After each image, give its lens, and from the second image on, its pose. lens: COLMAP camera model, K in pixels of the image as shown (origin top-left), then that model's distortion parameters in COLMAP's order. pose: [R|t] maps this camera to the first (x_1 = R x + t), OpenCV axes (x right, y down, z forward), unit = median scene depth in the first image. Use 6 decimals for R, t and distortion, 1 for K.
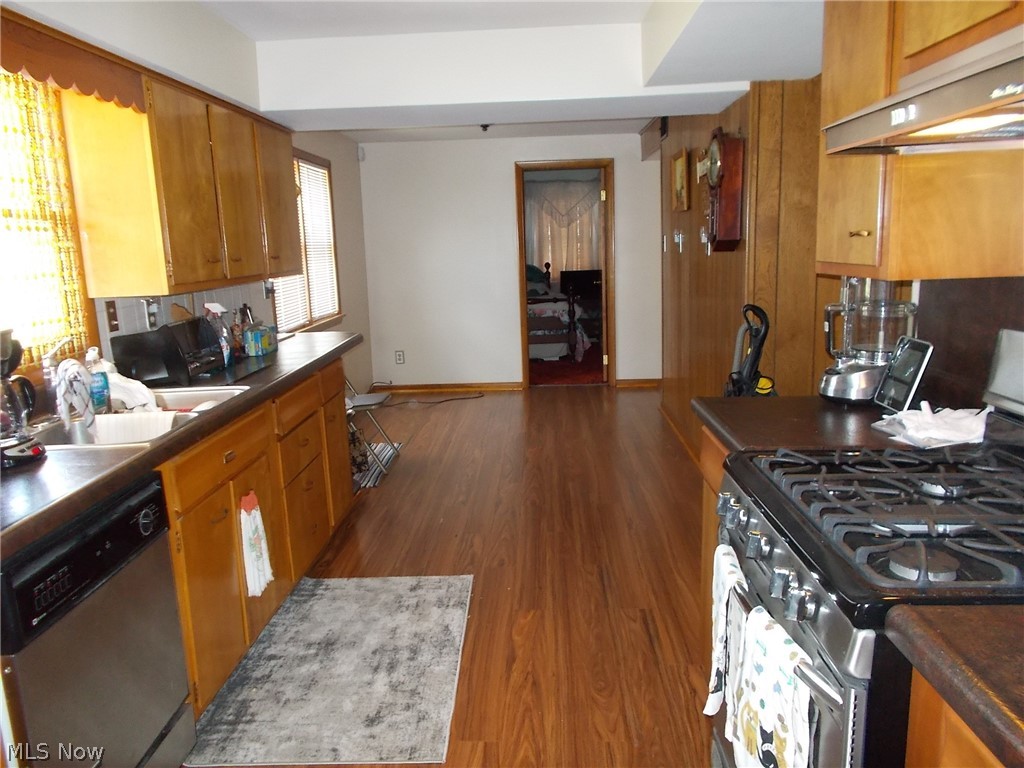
lens RADIAL K [[770.0, 0, 512.0], [0, 770.0, 384.0], [0, 0, 1]] dist [-0.048444, -0.000940]
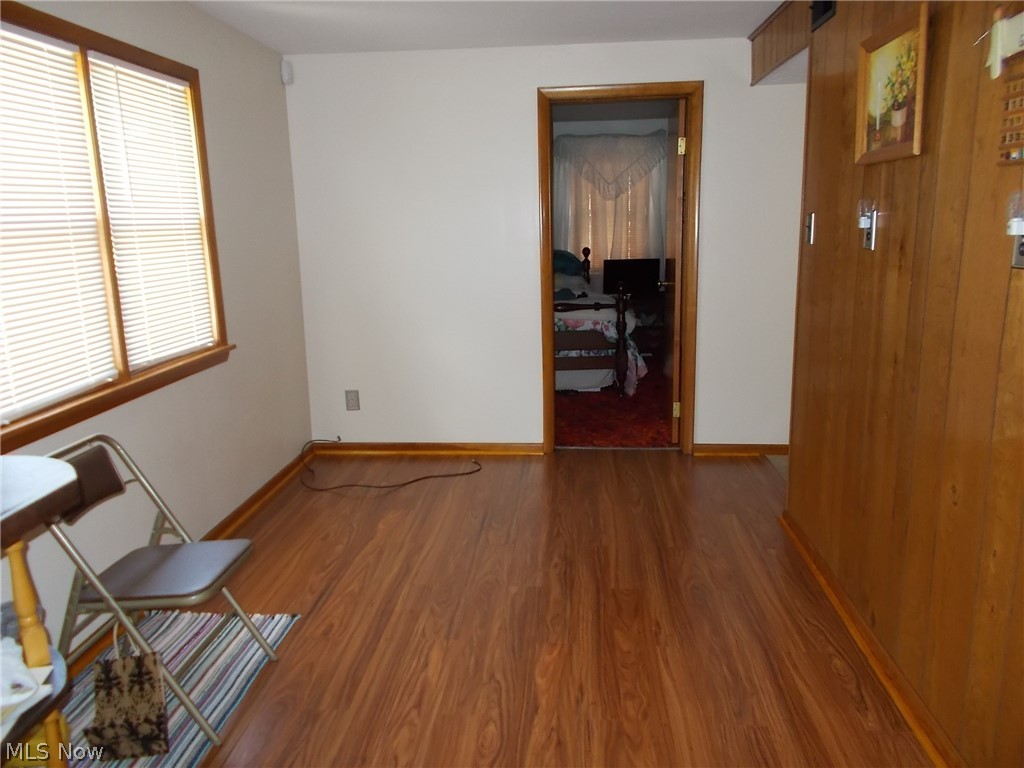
lens RADIAL K [[785.1, 0, 512.0], [0, 785.1, 384.0], [0, 0, 1]] dist [-0.027490, -0.001168]
pose [[0.998901, 0.020279, -0.042246, 0.011451], [-0.019096, 0.999419, 0.028220, -0.057847], [0.042794, -0.027382, 0.998709, 0.298730]]
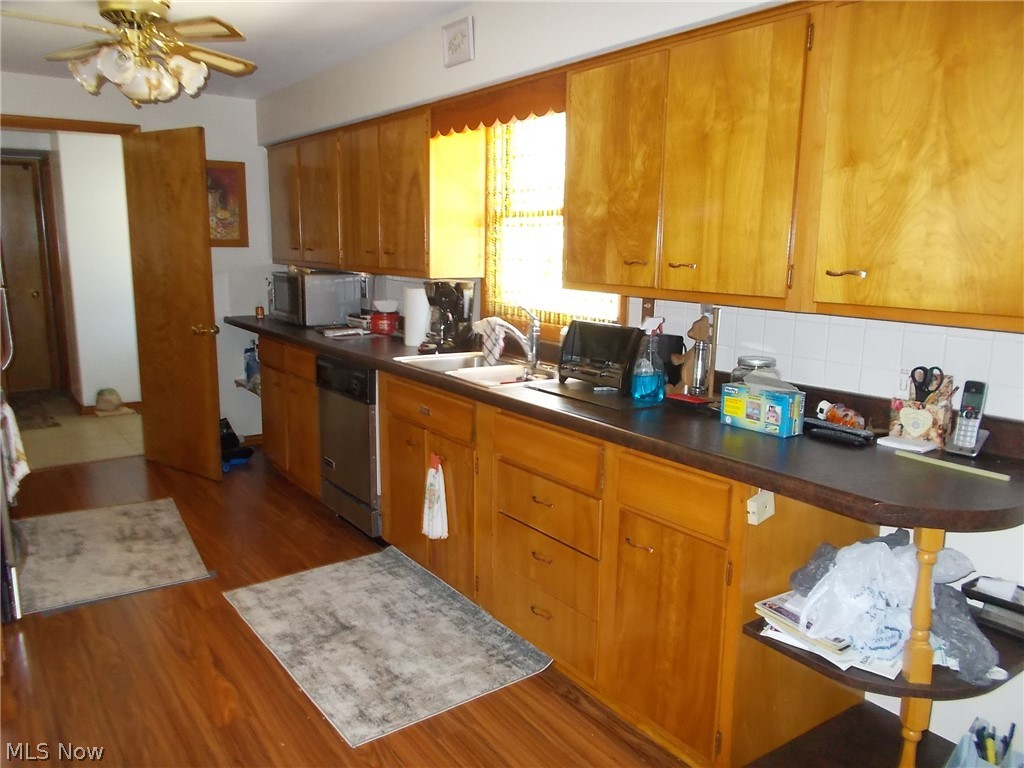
lens RADIAL K [[785.1, 0, 512.0], [0, 785.1, 384.0], [0, 0, 1]] dist [-0.027490, -0.001168]
pose [[-0.793858, 0.128936, -0.594276, 0.506425], [-0.100248, 0.936144, 0.337024, -0.727680], [0.599783, 0.327124, -0.730240, 3.730053]]
